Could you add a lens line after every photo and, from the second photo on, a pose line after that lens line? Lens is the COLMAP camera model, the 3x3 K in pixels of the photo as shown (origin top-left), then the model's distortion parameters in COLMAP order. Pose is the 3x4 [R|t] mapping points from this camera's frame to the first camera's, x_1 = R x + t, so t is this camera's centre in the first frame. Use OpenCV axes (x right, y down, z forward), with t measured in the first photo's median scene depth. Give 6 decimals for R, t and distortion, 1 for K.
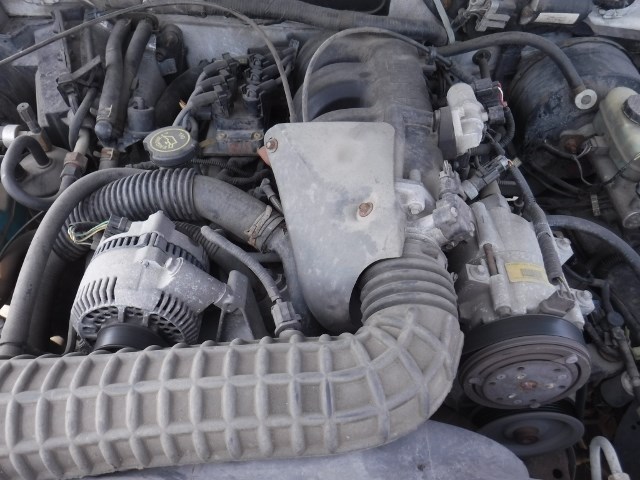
lens RADIAL K [[537.0, 0, 320.1], [0, 537.0, 240.3], [0, 0, 1]] dist [-0.061061, 0.014678]
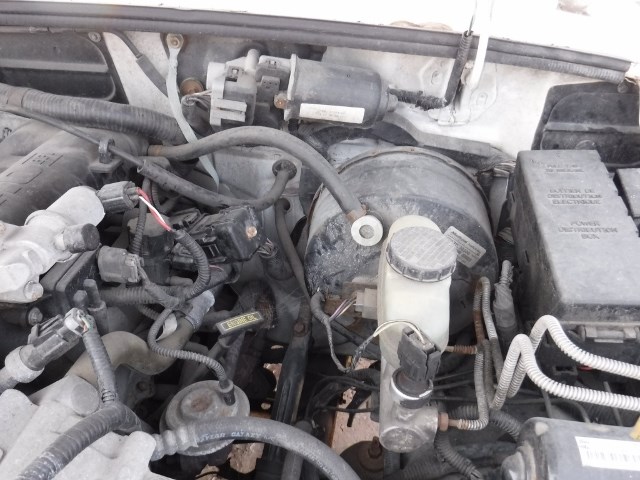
lens RADIAL K [[537.0, 0, 320.8], [0, 537.0, 239.1], [0, 0, 1]] dist [-0.061061, 0.014678]
pose [[0.994099, 0.079299, -0.074023, 0.500946], [-0.094674, 0.967340, -0.235137, -0.097217], [0.052959, 0.240758, 0.969139, 0.359767]]
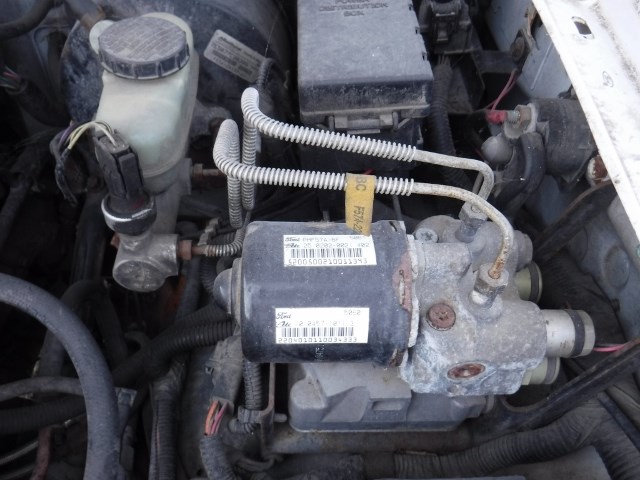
lens RADIAL K [[537.0, 0, 319.0], [0, 537.0, 239.9], [0, 0, 1]] dist [-0.061061, 0.014678]
pose [[0.997402, -0.007909, 0.071601, 0.679438], [0.010417, 0.999343, -0.034721, -0.047957], [-0.071280, 0.035377, 0.996829, 0.470344]]
